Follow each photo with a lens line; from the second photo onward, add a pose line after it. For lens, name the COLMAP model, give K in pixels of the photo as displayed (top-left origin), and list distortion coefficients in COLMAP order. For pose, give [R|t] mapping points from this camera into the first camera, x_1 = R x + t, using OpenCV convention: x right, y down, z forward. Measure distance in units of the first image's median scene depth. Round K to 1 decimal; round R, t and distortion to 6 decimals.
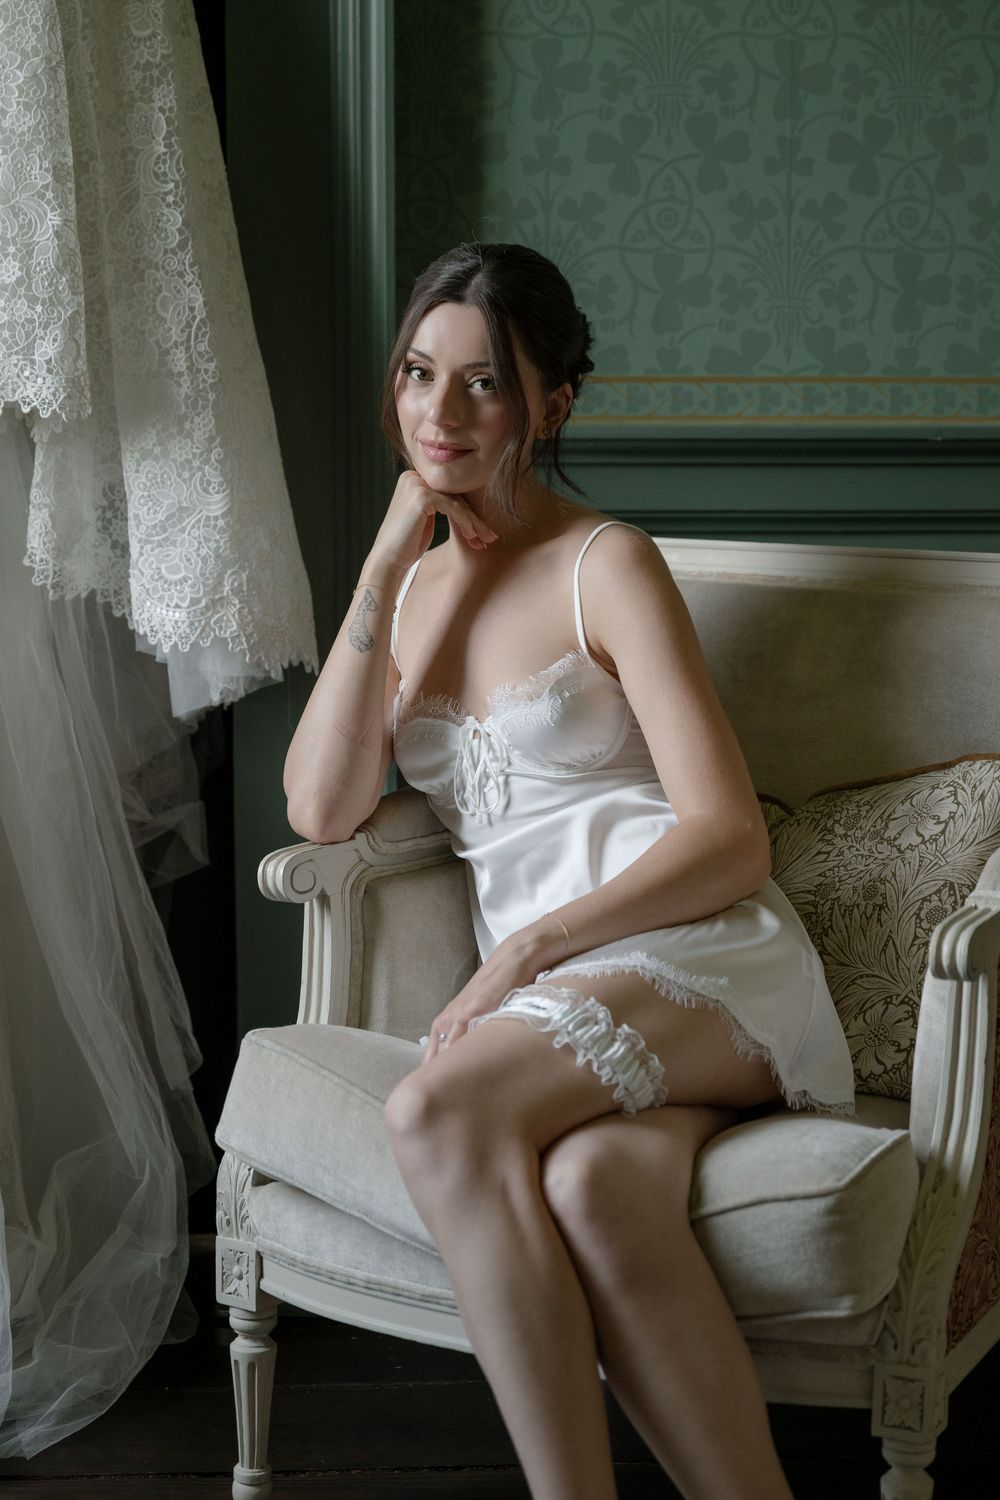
lens RADIAL K [[3029.1, 0, 500.0], [0, 3029.1, 750.0], [0, 0, 1]] dist [-0.021368, -0.131409]
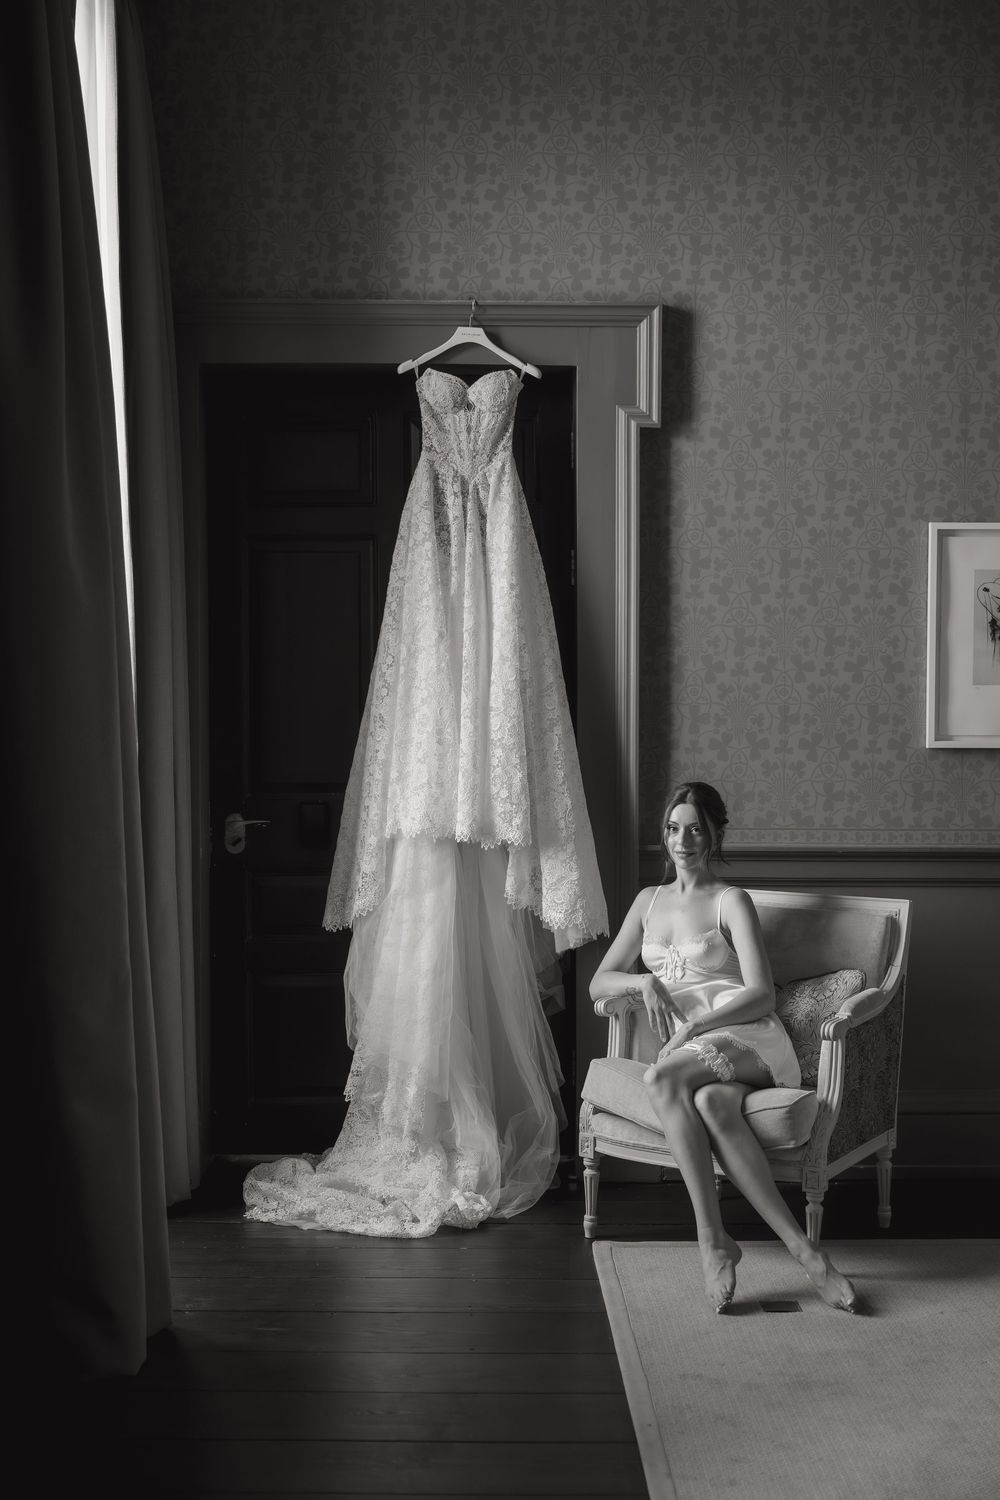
lens RADIAL K [[1962.6, 0, 500.0], [0, 1962.6, 750.0], [0, 0, 1]] dist [-0.010327, -0.007209]
pose [[0.996964, 0.003928, -0.077769, -0.023034], [-0.013113, 0.992933, -0.117951, 0.018344], [0.076756, 0.118613, 0.989969, -0.825381]]
